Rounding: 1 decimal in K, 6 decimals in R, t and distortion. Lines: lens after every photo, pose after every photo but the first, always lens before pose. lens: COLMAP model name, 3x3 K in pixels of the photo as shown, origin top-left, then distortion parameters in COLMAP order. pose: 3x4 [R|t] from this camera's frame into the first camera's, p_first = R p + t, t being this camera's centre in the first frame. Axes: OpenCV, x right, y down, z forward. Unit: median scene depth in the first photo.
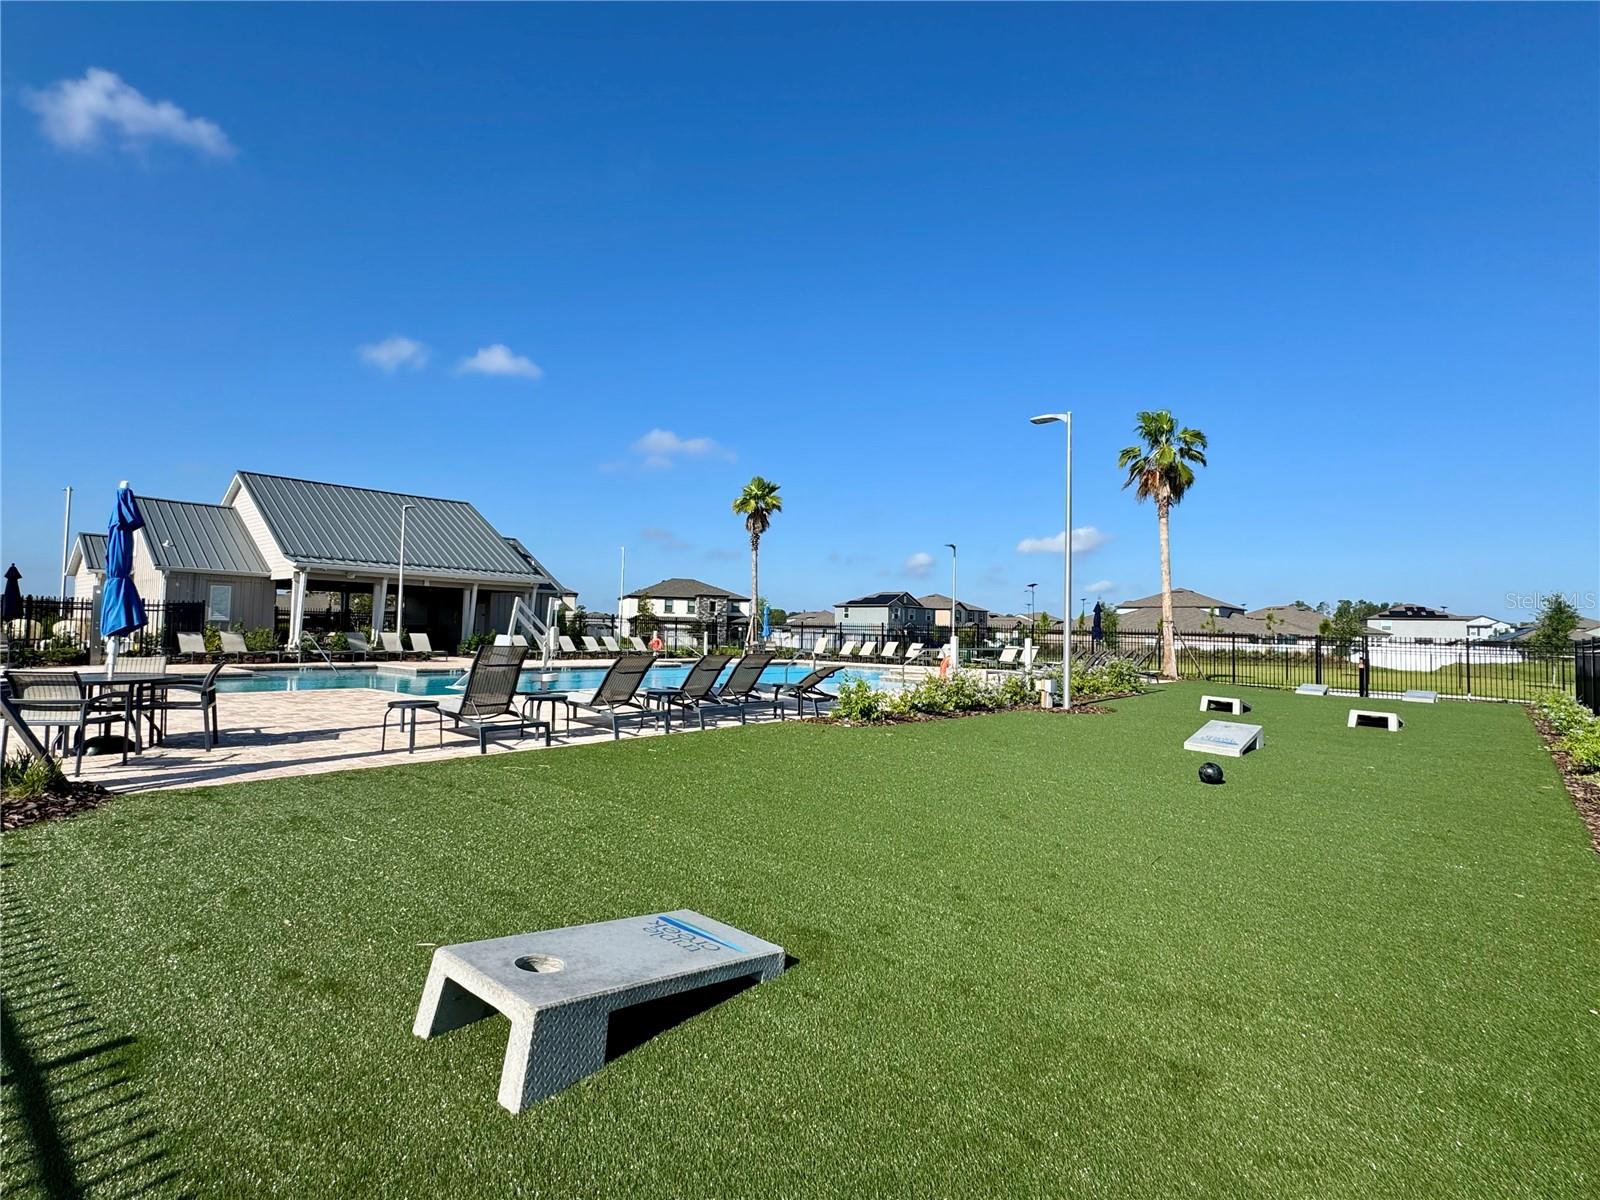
lens RADIAL K [[790.8, 0, 801.2], [0, 790.8, 599.5], [0, 0, 1]] dist [-0.005797, 0.000385]
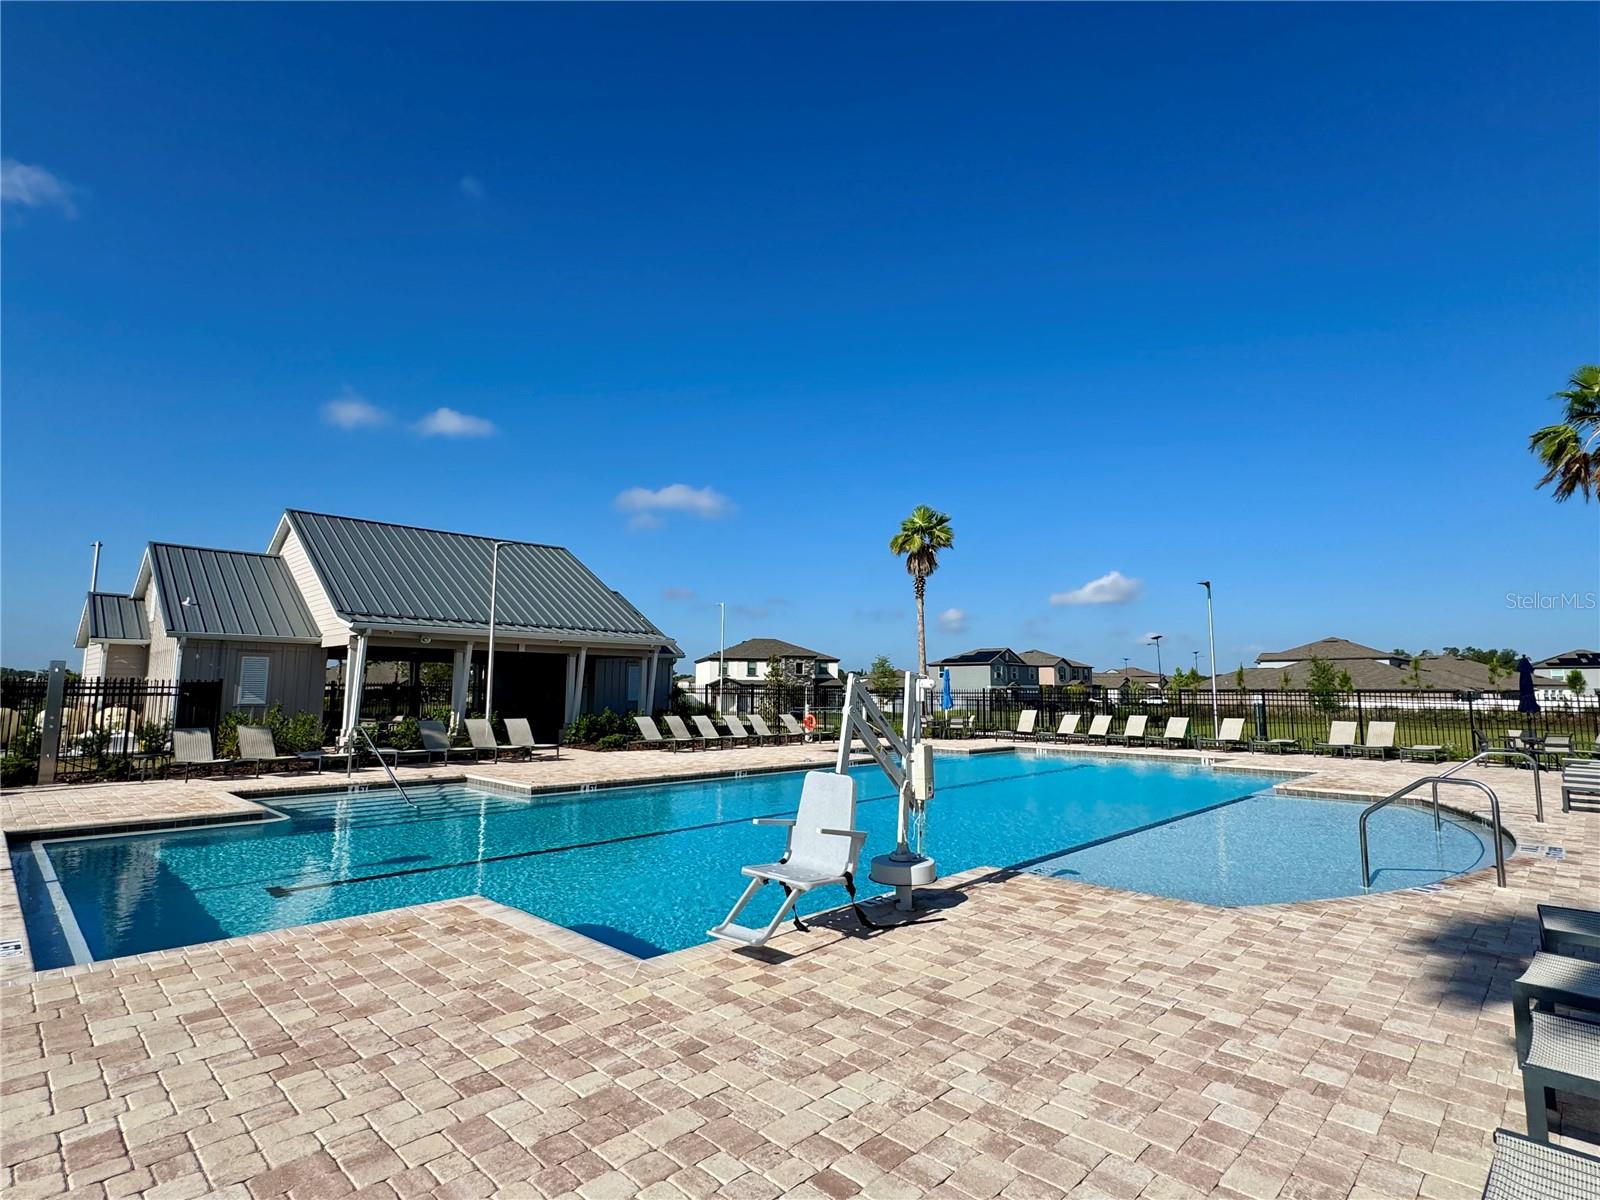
lens RADIAL K [[790.8, 0, 799.7], [0, 790.8, 596.5], [0, 0, 1]] dist [-0.005797, 0.000385]
pose [[0.997636, -0.024213, -0.064320, -0.154834], [0.019106, 0.996702, -0.078867, -0.005067], [0.066018, 0.077452, 0.994808, 0.256000]]
